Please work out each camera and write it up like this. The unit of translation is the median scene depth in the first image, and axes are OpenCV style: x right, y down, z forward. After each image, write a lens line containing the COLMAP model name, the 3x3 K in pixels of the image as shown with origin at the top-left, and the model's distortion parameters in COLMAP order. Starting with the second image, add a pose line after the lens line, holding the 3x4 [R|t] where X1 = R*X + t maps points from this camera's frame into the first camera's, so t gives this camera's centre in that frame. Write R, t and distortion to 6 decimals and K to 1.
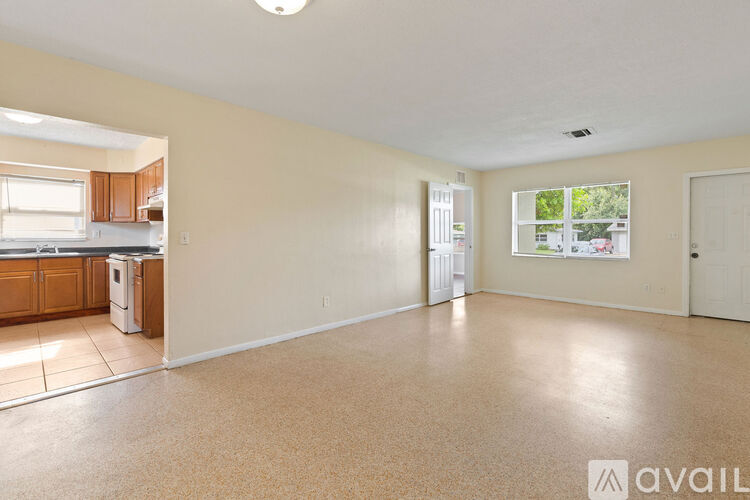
lens RADIAL K [[347.6, 0, 375.1], [0, 347.6, 231.1], [0, 0, 1]] dist [-0.001011, 0.000058]
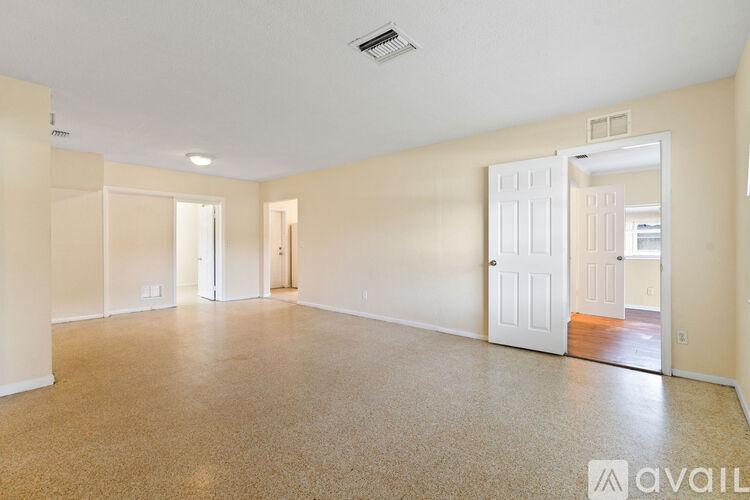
lens RADIAL K [[341.1, 0, 375.0], [0, 341.1, 250.0], [0, 0, 1]] dist [-0.000345, 0.000015]
pose [[0.042083, 0.009836, -0.999066, 1.737727], [0.002699, 0.999947, 0.009958, 0.042009], [0.999110, -0.003115, 0.042054, 1.543797]]
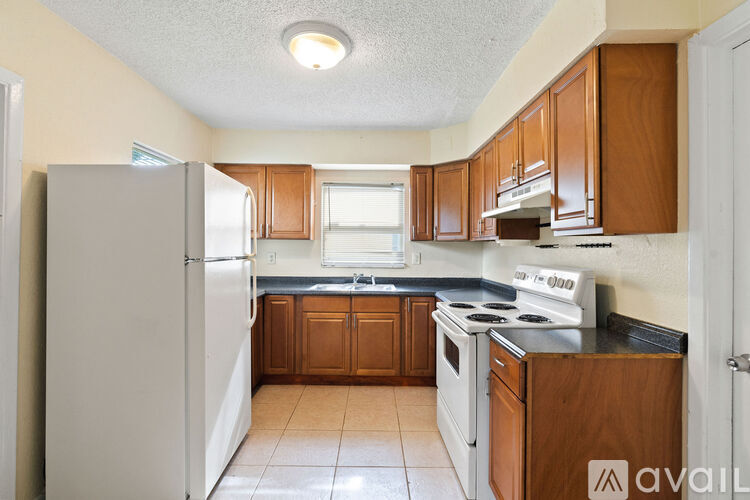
lens RADIAL K [[341.1, 0, 375.0], [0, 341.1, 250.0], [0, 0, 1]] dist [-0.000345, 0.000015]
pose [[0.706108, 0.016808, -0.707905, -0.403436], [-0.006943, 0.999835, 0.016815, -0.020194], [0.708070, -0.006958, 0.706108, 0.490182]]
